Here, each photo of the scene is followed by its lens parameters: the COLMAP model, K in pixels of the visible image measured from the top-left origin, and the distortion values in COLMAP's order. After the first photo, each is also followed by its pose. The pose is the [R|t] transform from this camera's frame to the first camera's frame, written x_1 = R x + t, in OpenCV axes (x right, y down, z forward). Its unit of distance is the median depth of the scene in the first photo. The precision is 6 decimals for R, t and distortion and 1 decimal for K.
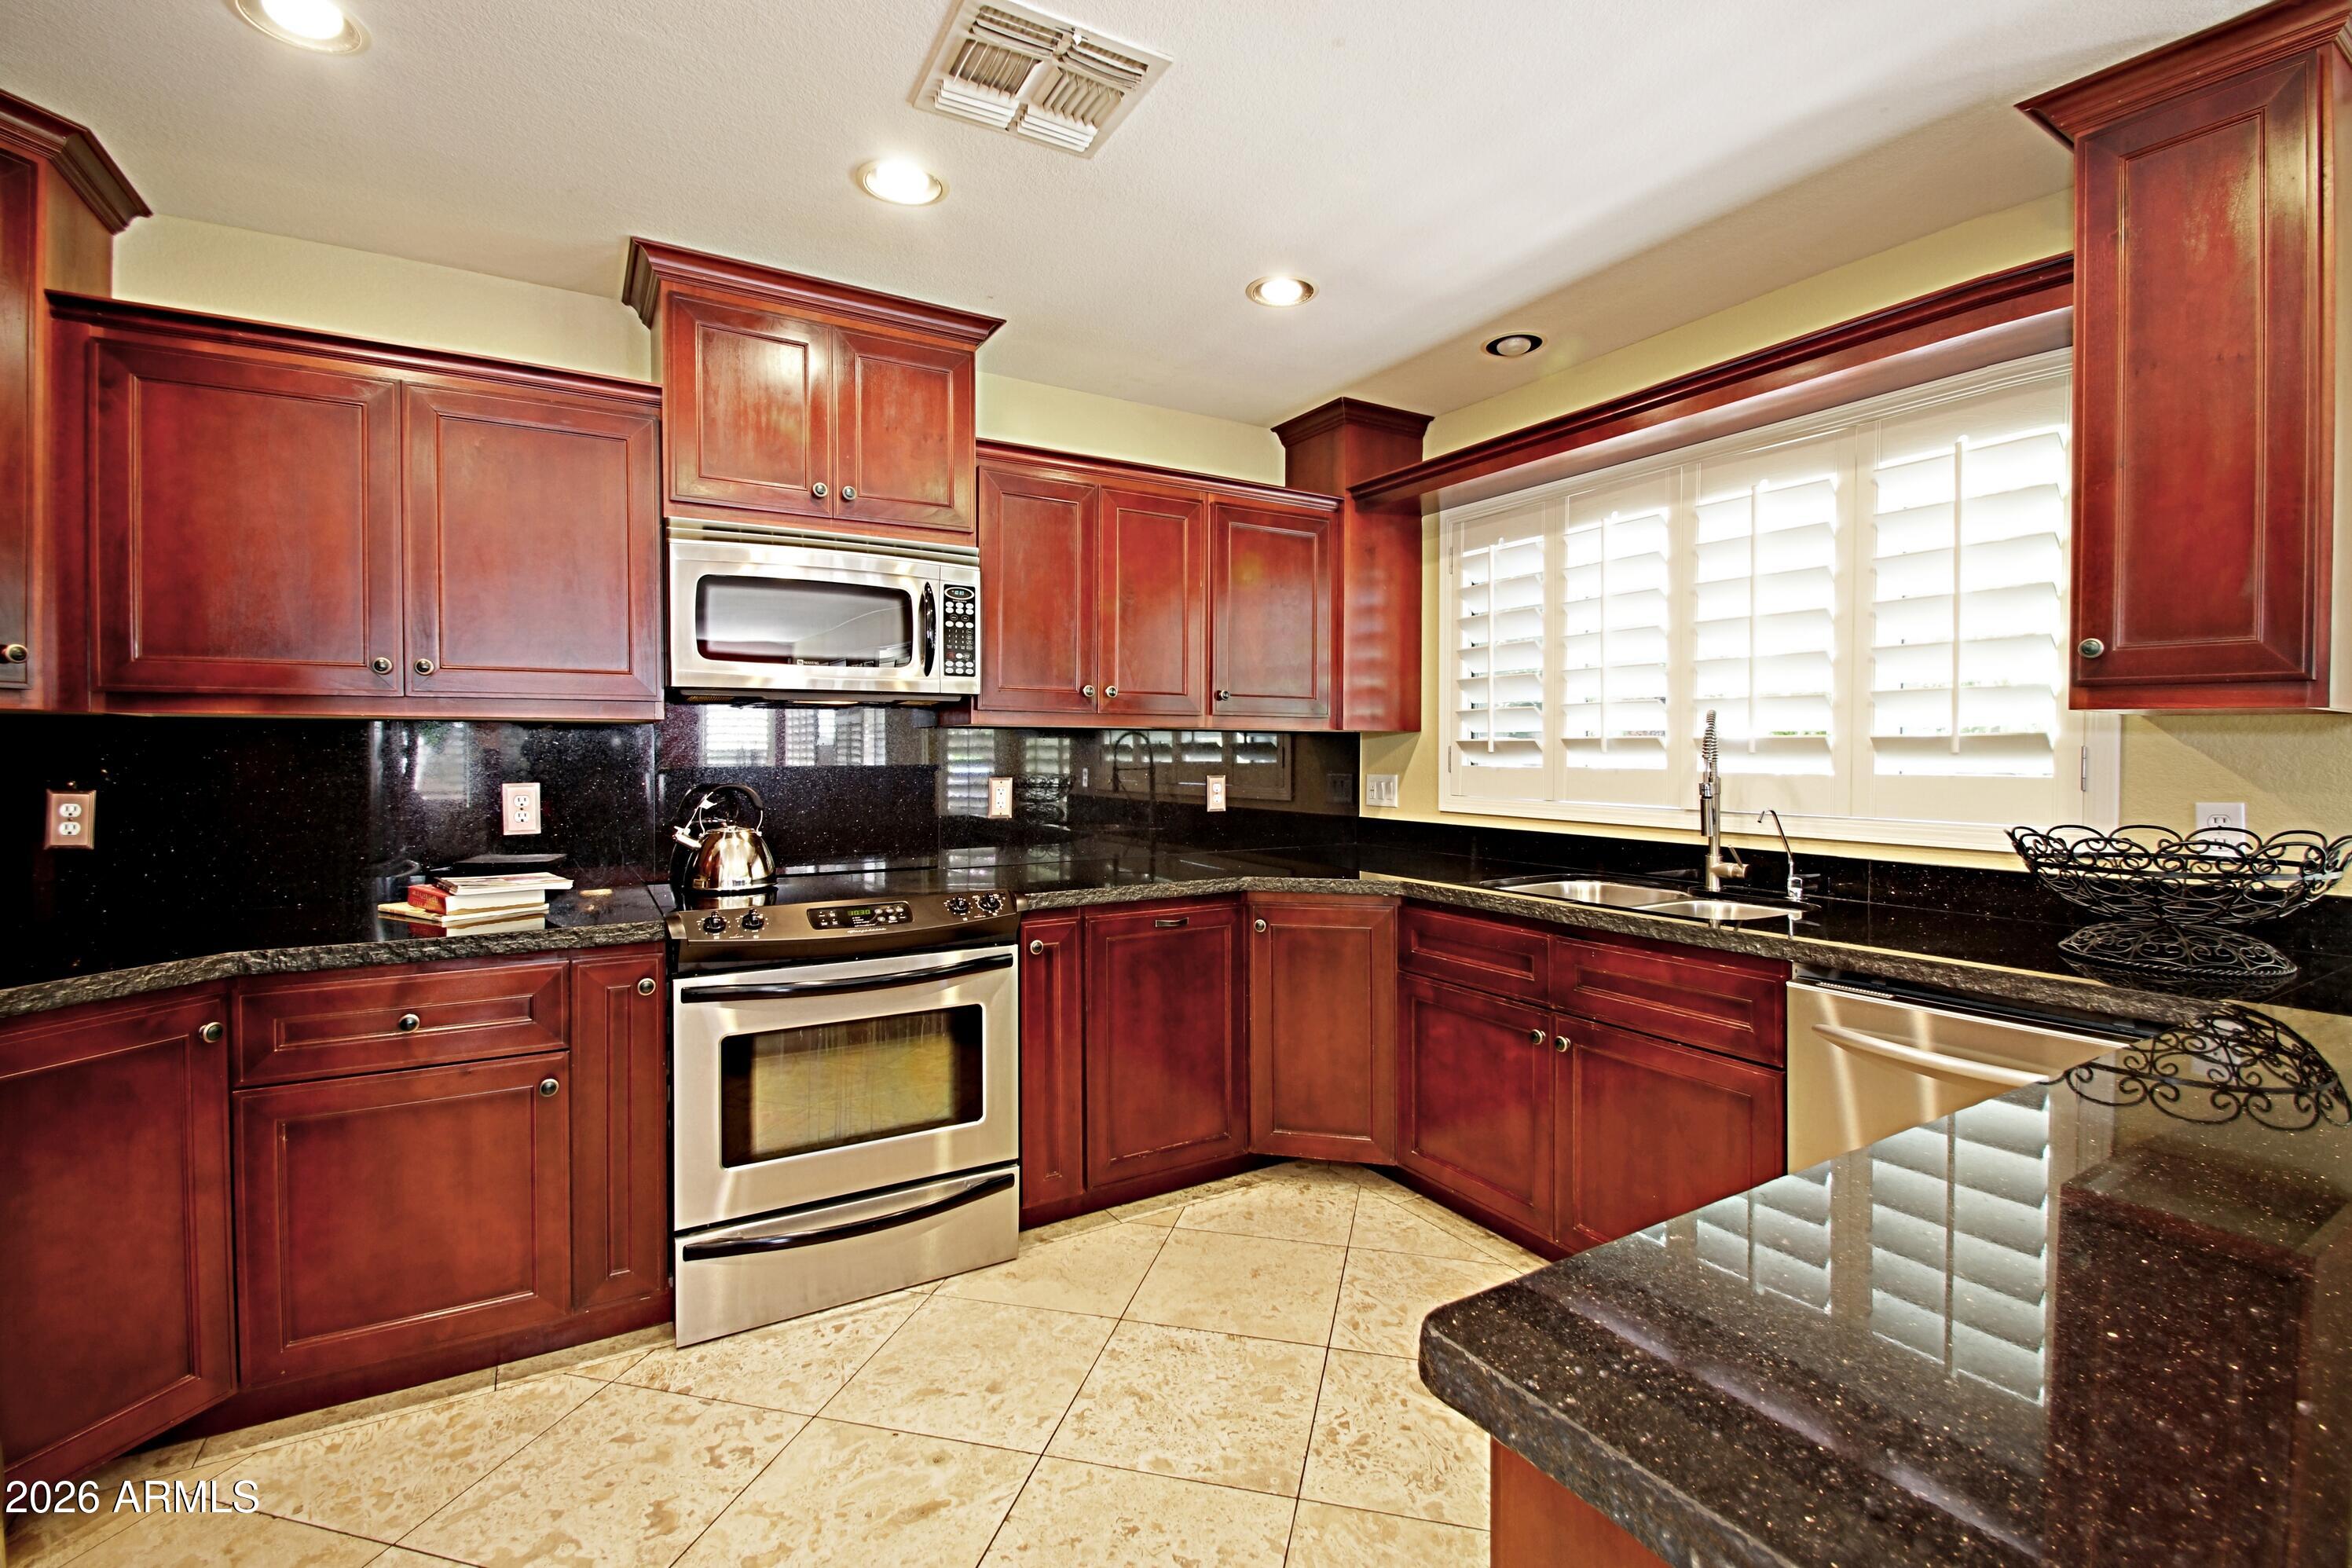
lens RADIAL K [[1046.0, 0, 1183.3], [0, 1046.0, 761.2], [0, 0, 1]] dist [0.003154, -0.011092]
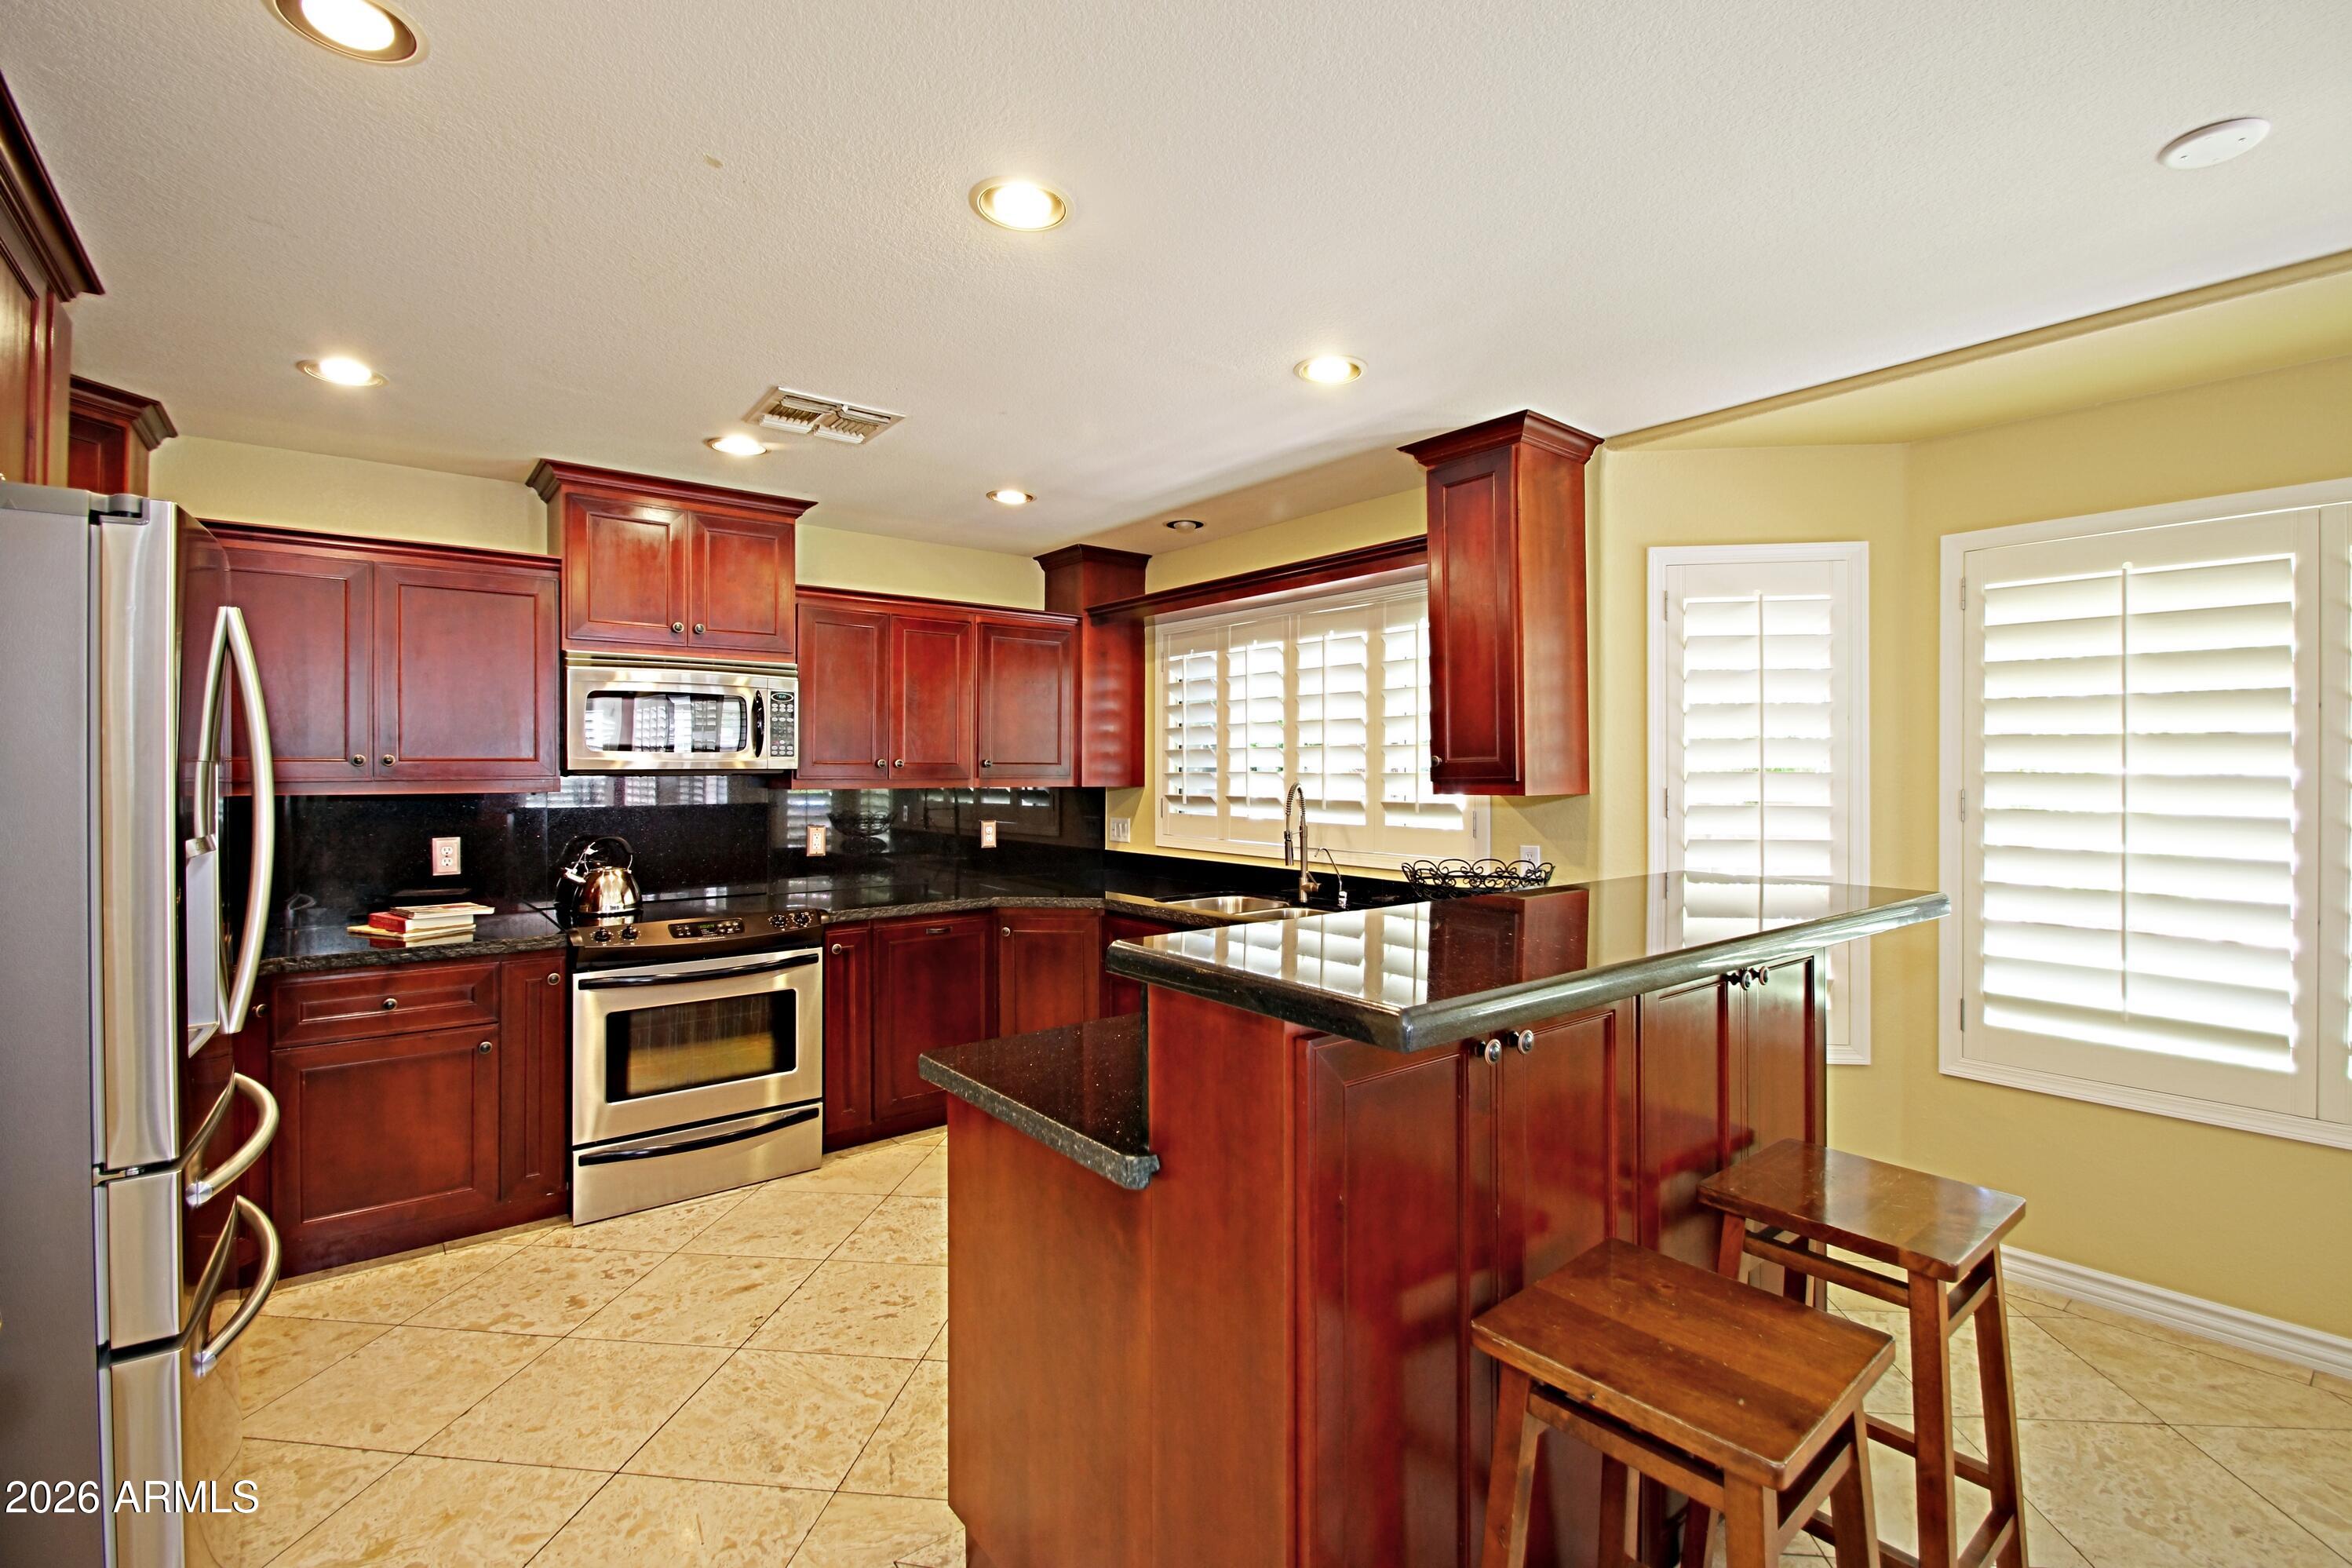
lens RADIAL K [[1046.0, 0, 1191.0], [0, 1046.0, 761.4], [0, 0, 1]] dist [0.003154, -0.011092]
pose [[0.990322, 0.000812, 0.138788, 0.145318], [0.001682, 0.999839, -0.017851, -0.053589], [-0.138780, 0.017912, 0.990161, -0.501562]]
